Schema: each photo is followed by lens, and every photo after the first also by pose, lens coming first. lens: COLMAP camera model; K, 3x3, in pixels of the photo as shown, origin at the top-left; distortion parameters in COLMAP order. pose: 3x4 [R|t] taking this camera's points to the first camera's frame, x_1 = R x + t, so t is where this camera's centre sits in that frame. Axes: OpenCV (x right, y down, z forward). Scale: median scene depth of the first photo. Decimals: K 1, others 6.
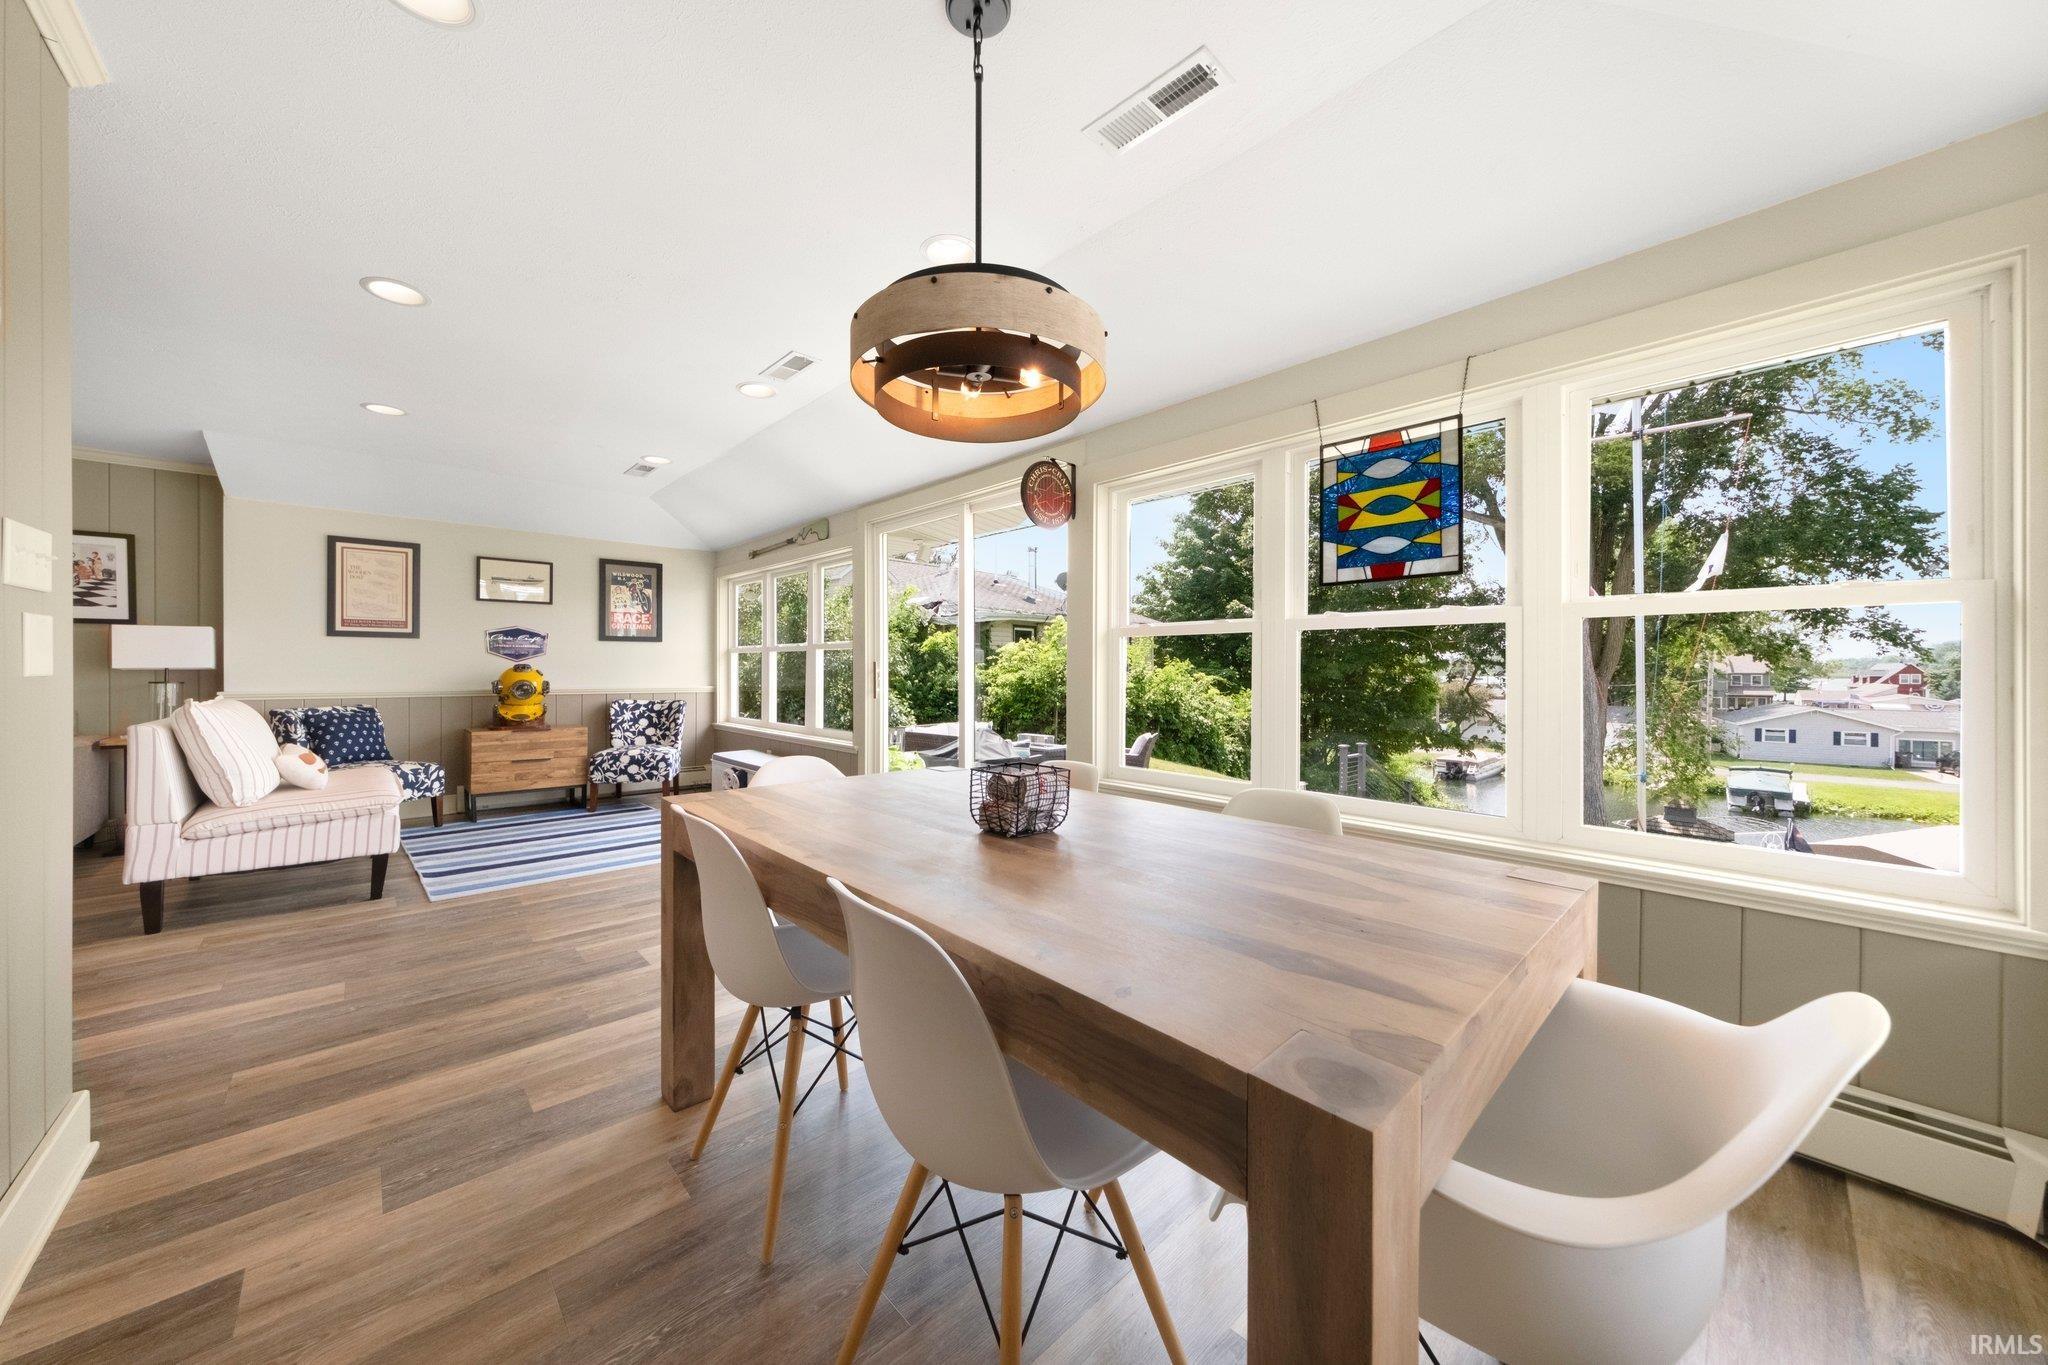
lens RADIAL K [[714.9, 0, 1017.4], [0, 714.9, 667.7], [0, 0, 1]] dist [-0.000200, -0.000003]
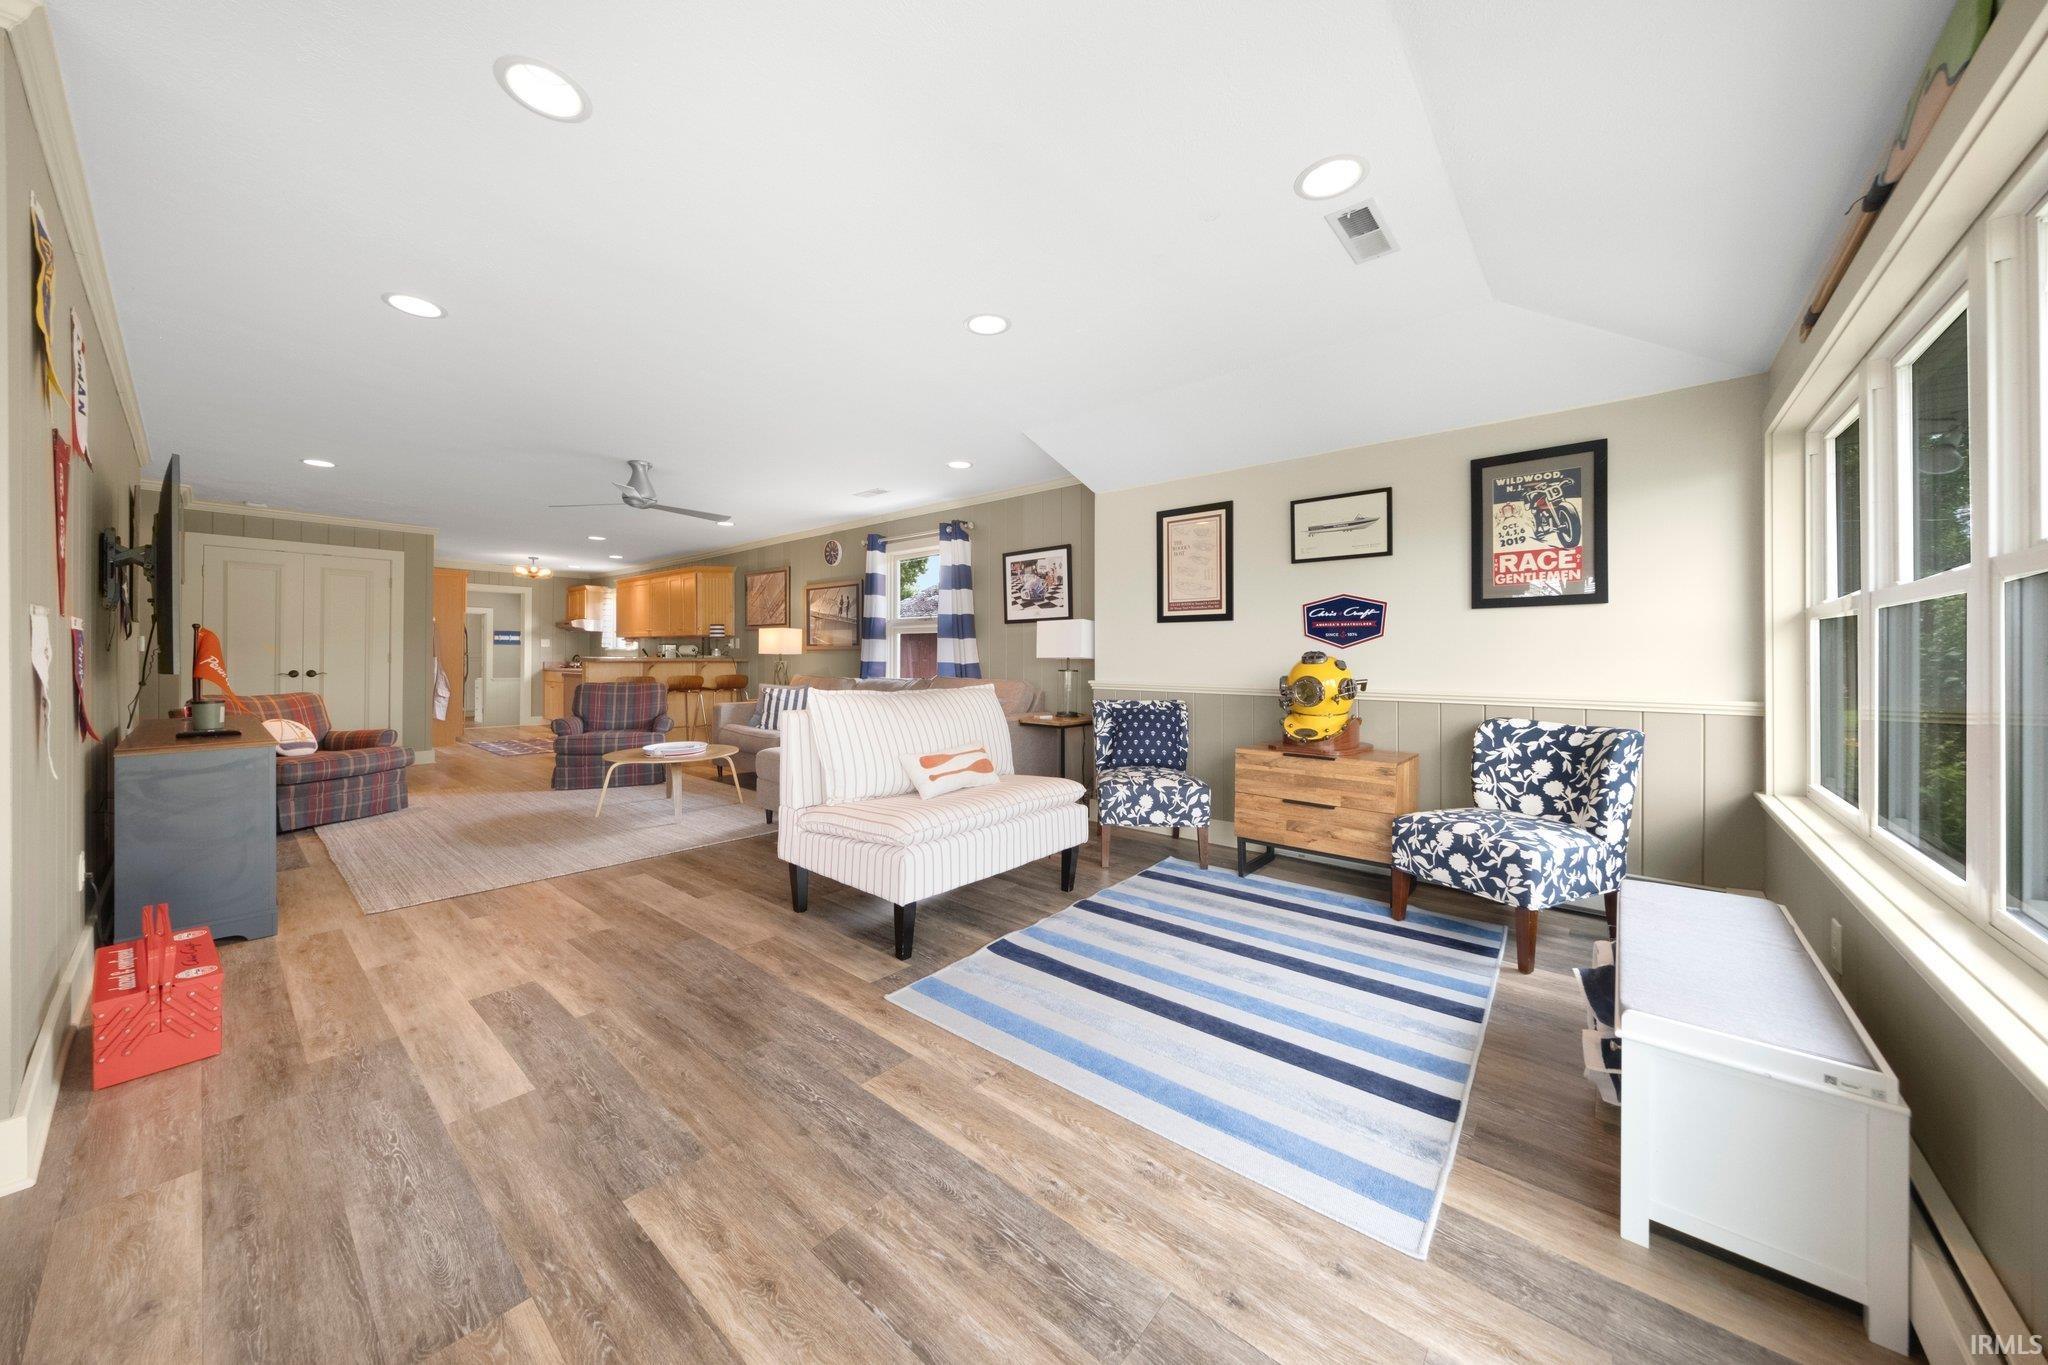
lens RADIAL K [[701.4, 0, 999.2], [0, 701.4, 652.8], [0, 0, 1]] dist [-0.000542, 0.000087]
pose [[0.093993, -0.006332, -0.995553, -0.087391], [0.000824, 0.999980, -0.006282, -0.000355], [0.995573, -0.000230, 0.093996, 0.672954]]
